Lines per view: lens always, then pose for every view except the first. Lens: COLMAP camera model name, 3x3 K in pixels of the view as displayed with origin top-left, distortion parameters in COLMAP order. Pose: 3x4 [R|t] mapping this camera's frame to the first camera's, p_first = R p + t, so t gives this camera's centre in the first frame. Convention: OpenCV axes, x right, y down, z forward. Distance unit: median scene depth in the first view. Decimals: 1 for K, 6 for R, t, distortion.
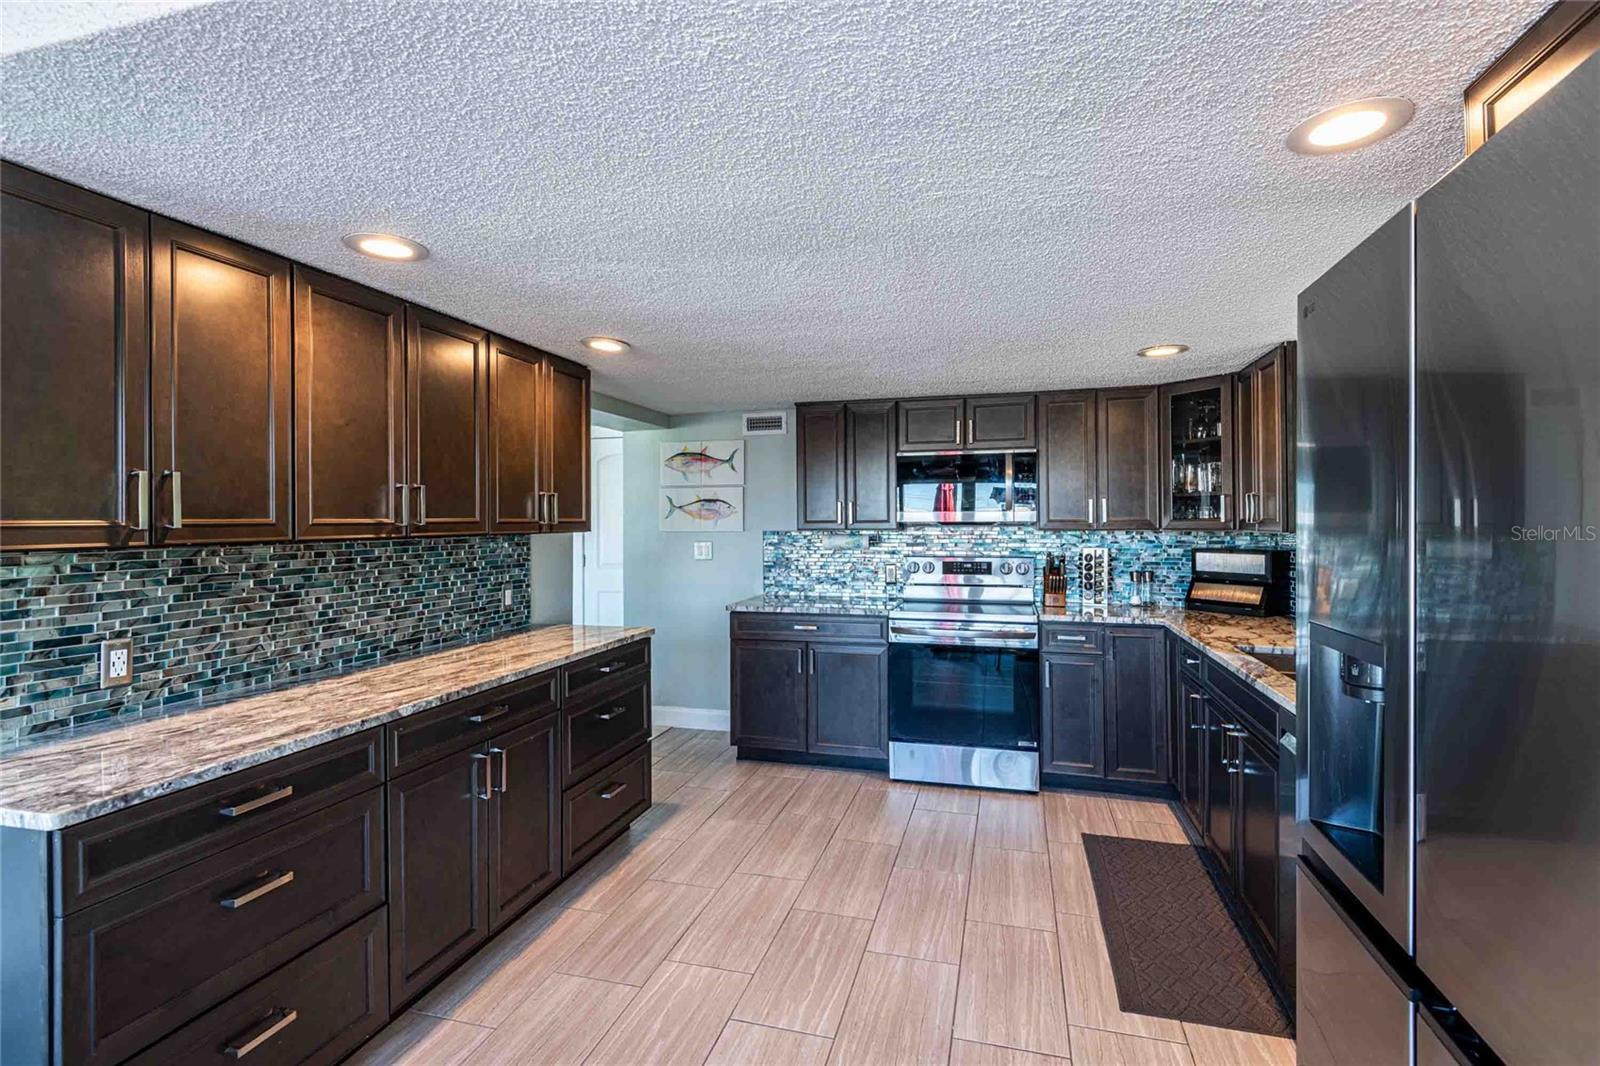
lens RADIAL K [[733.5, 0, 854.3], [0, 733.5, 519.3], [0, 0, 1]] dist [0.019676, -0.010113]
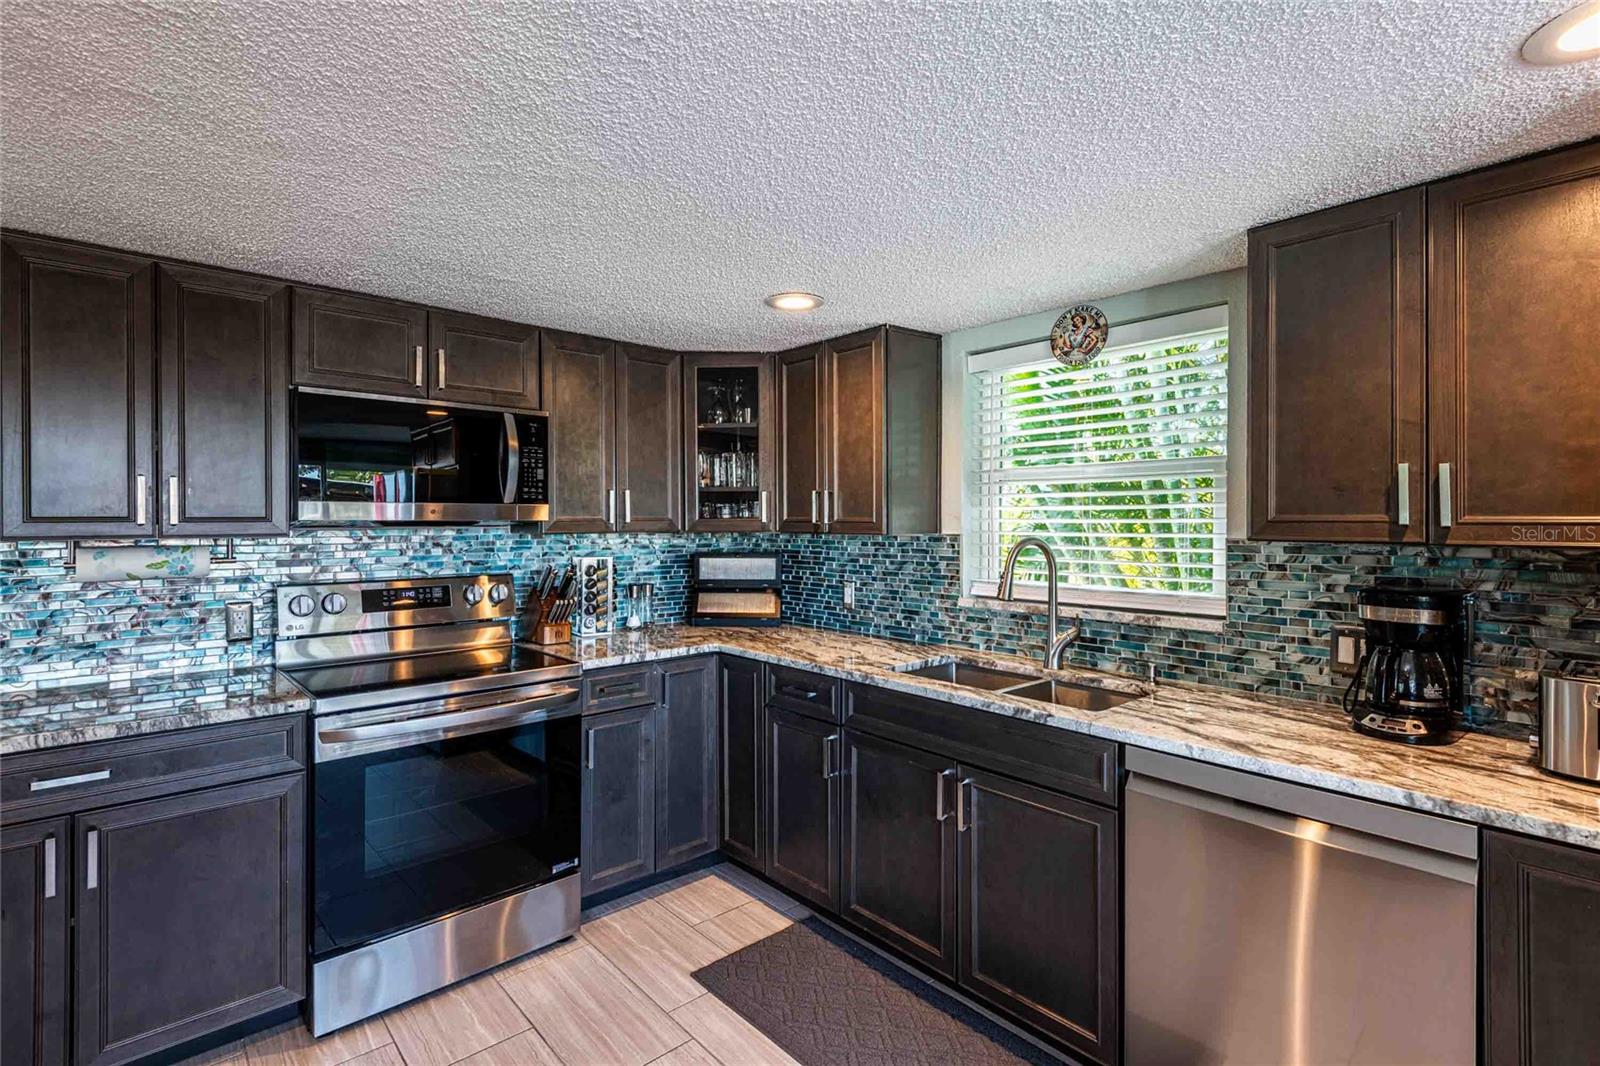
lens RADIAL K [[733.5, 0, 787.0], [0, 733.5, 519.8], [0, 0, 1]] dist [0.019676, -0.010113]
pose [[0.585724, 0.004046, 0.810500, -0.167984], [-0.005928, 0.999982, -0.000708, 0.001075], [-0.810489, -0.004390, 0.585738, 0.440570]]
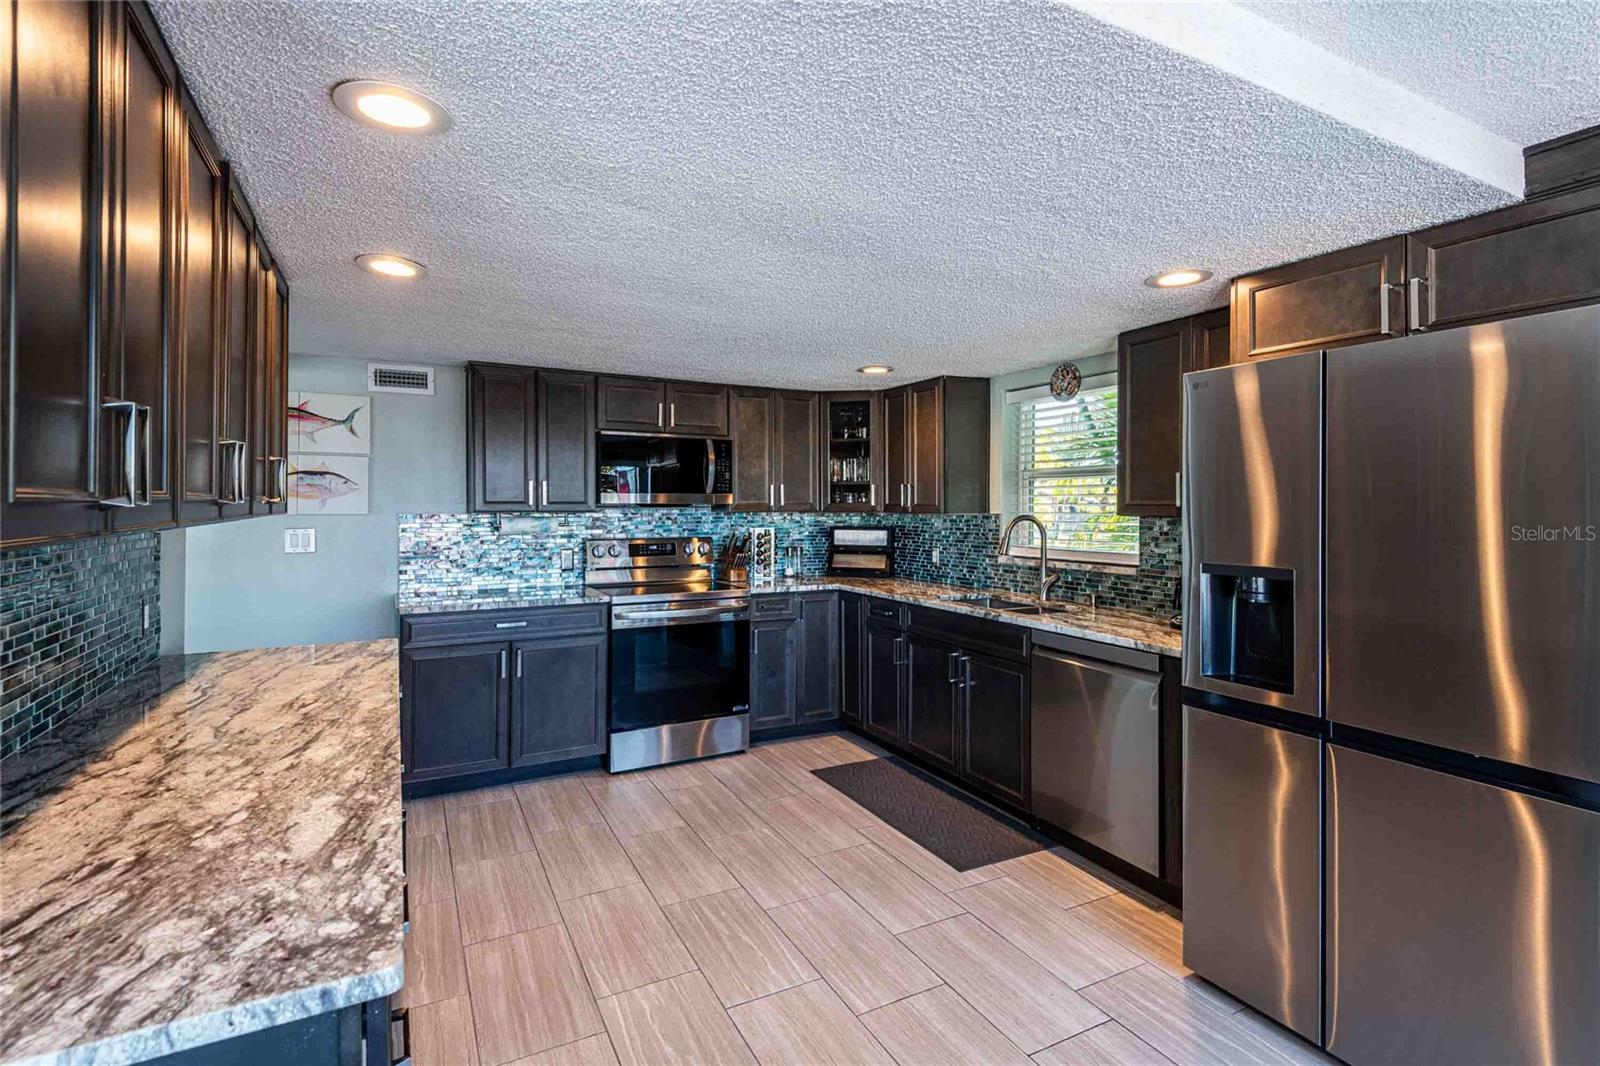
lens RADIAL K [[733.5, 0, 847.7], [0, 733.5, 506.0], [0, 0, 1]] dist [0.019676, -0.010113]
pose [[0.726666, 0.004821, 0.686974, -0.379470], [-0.008676, 0.999960, 0.002161, 0.002144], [-0.686936, -0.007530, 0.726679, 0.095279]]
